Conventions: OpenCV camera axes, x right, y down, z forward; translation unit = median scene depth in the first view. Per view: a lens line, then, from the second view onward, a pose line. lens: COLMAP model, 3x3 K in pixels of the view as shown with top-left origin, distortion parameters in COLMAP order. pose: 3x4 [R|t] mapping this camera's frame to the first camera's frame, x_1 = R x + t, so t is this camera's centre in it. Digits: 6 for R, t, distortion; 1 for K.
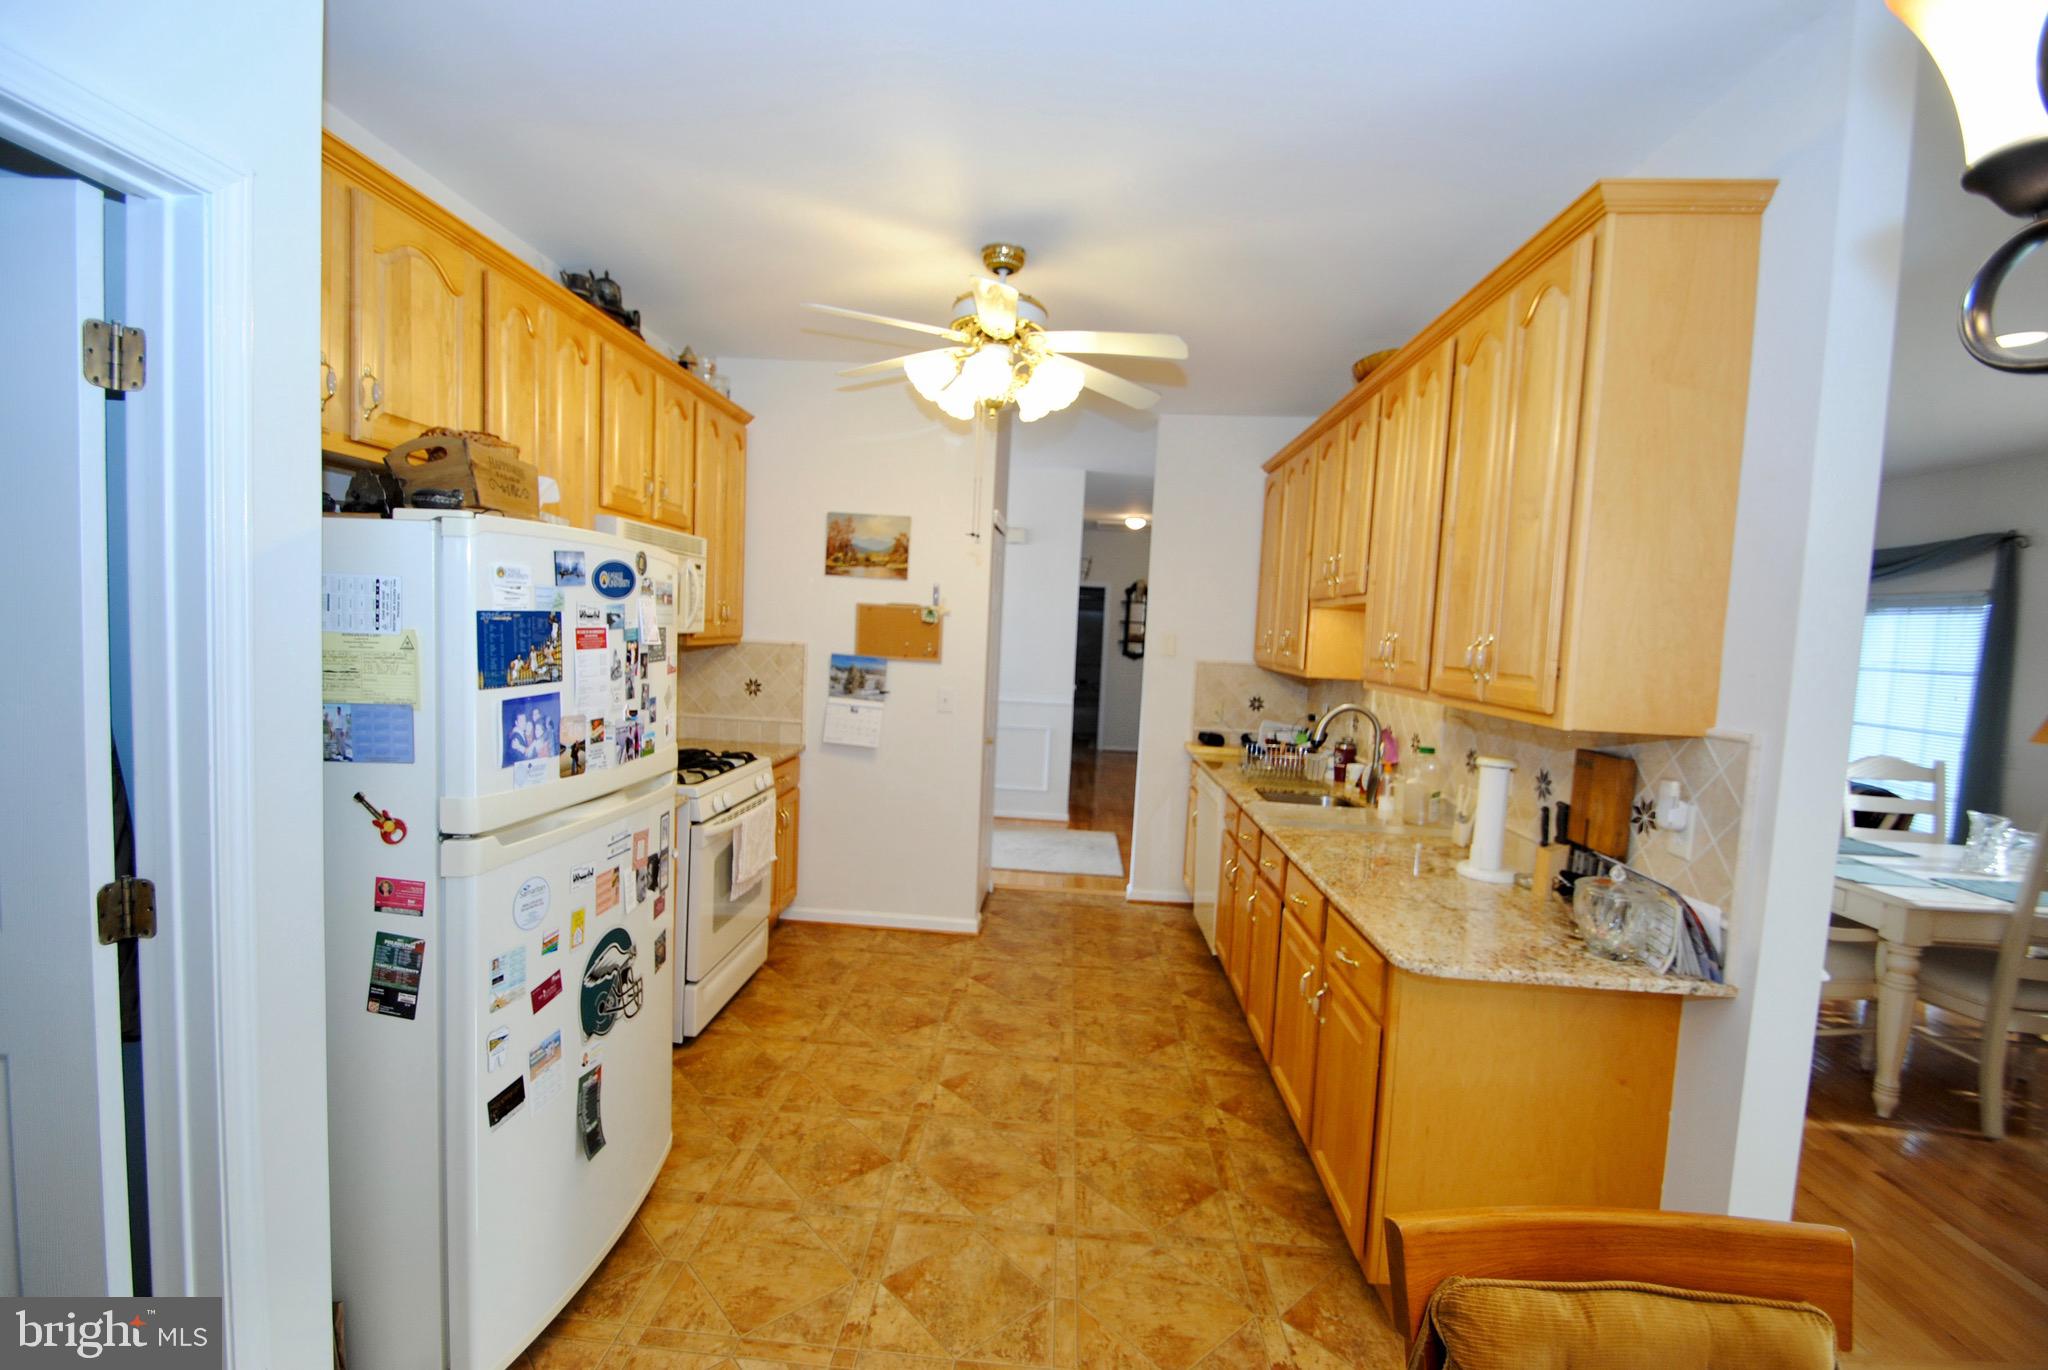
lens RADIAL K [[896.5, 0, 1025.9], [0, 896.5, 690.4], [0, 0, 1]] dist [0.001453, -0.009766]
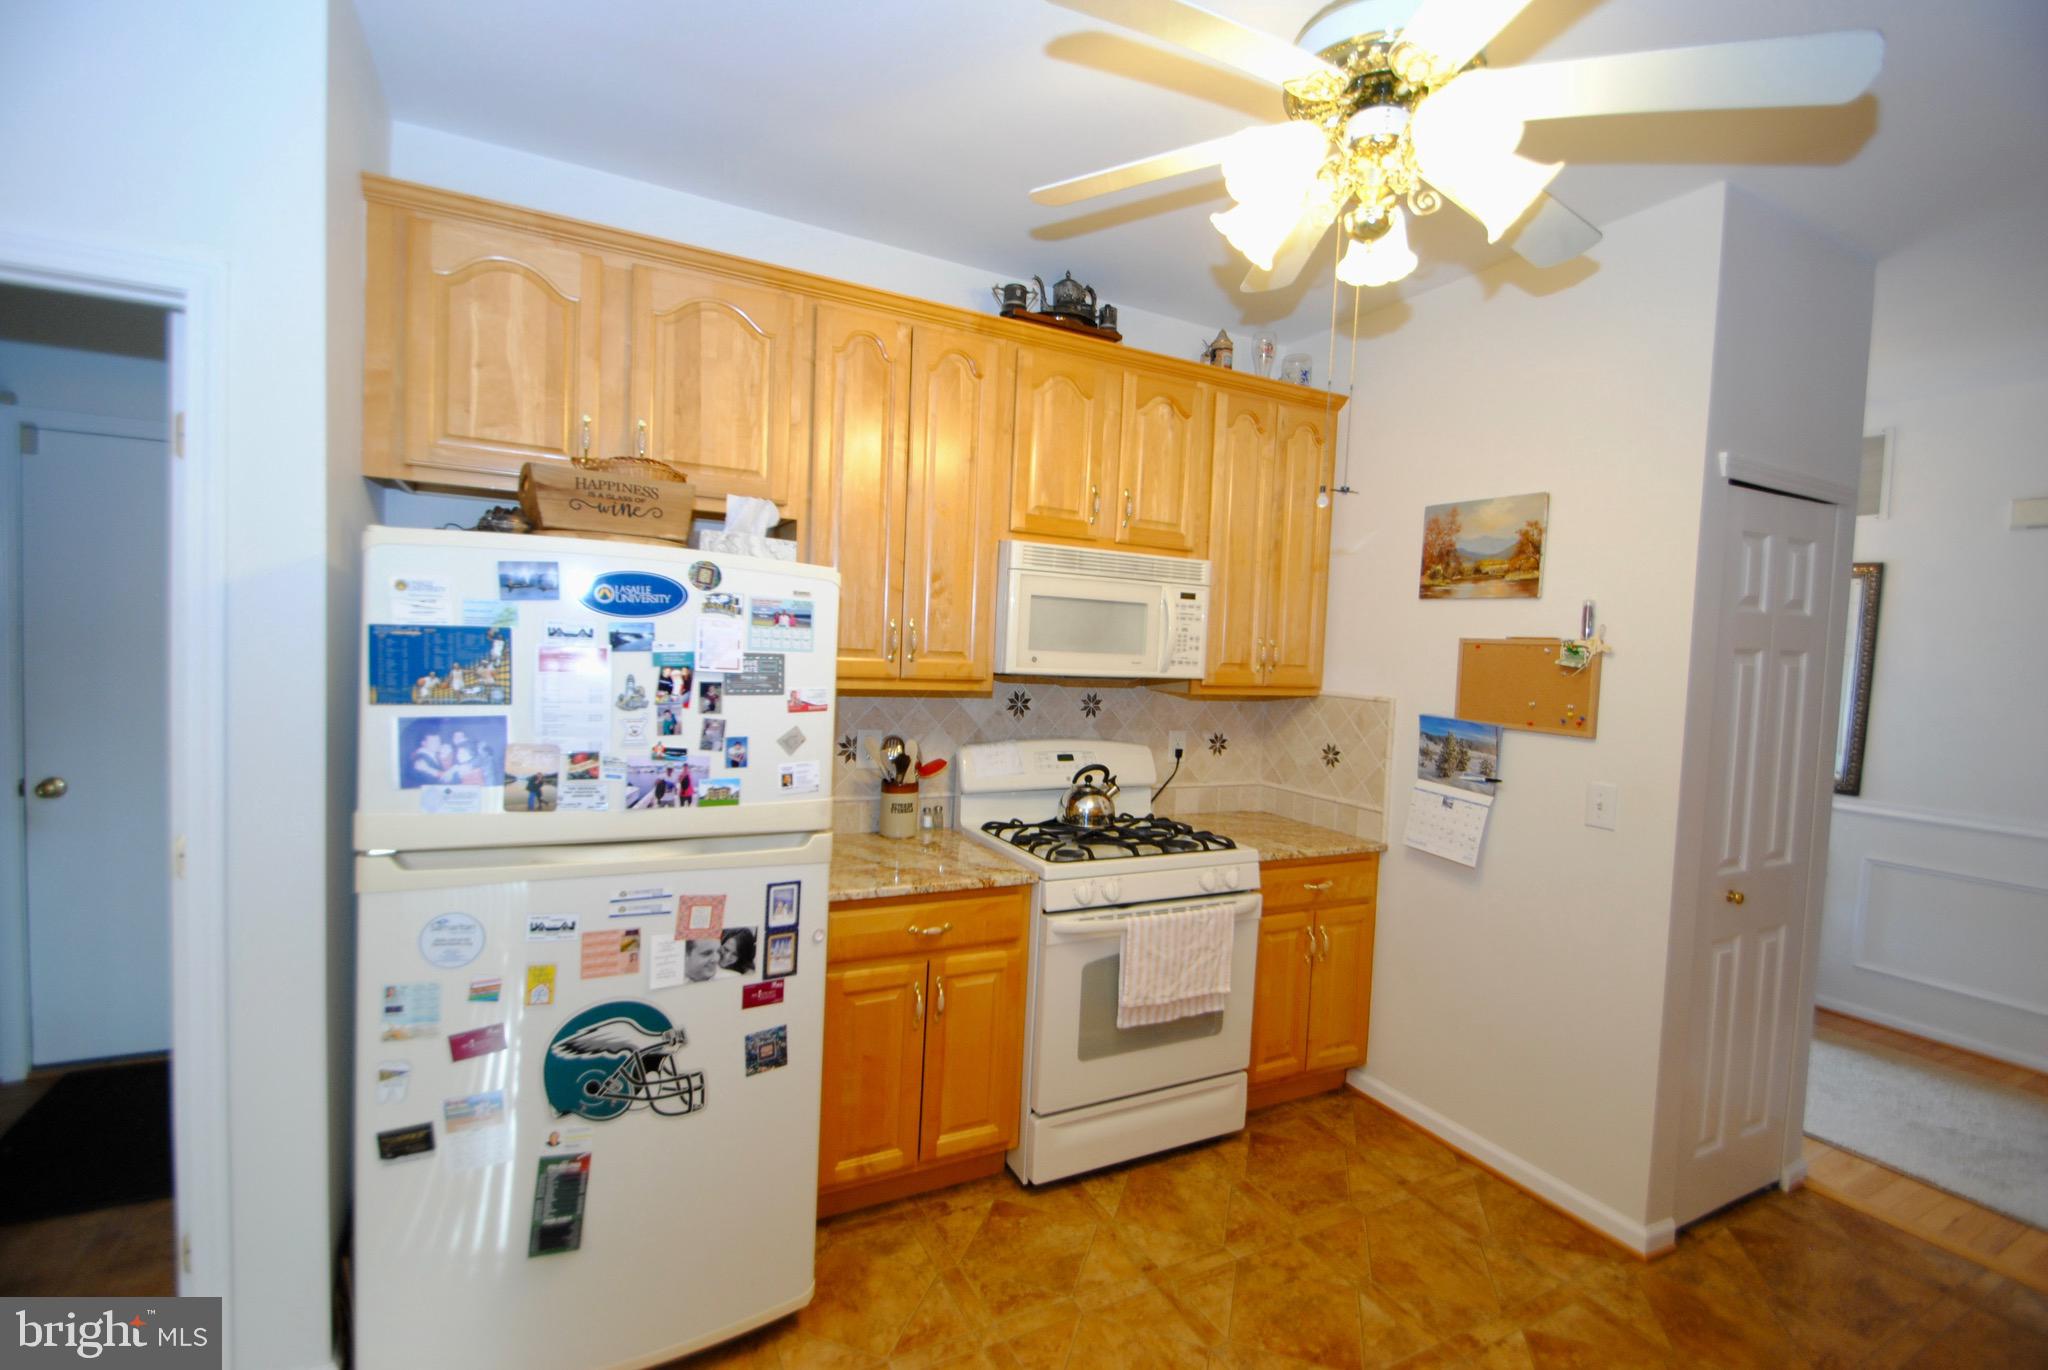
lens RADIAL K [[896.5, 0, 1019.3], [0, 896.5, 686.3], [0, 0, 1]] dist [0.001453, -0.009766]
pose [[0.500788, 0.014338, -0.865451, 0.447284], [-0.080859, 0.996265, -0.030283, -0.036519], [0.861785, 0.085145, 0.500077, 0.841103]]
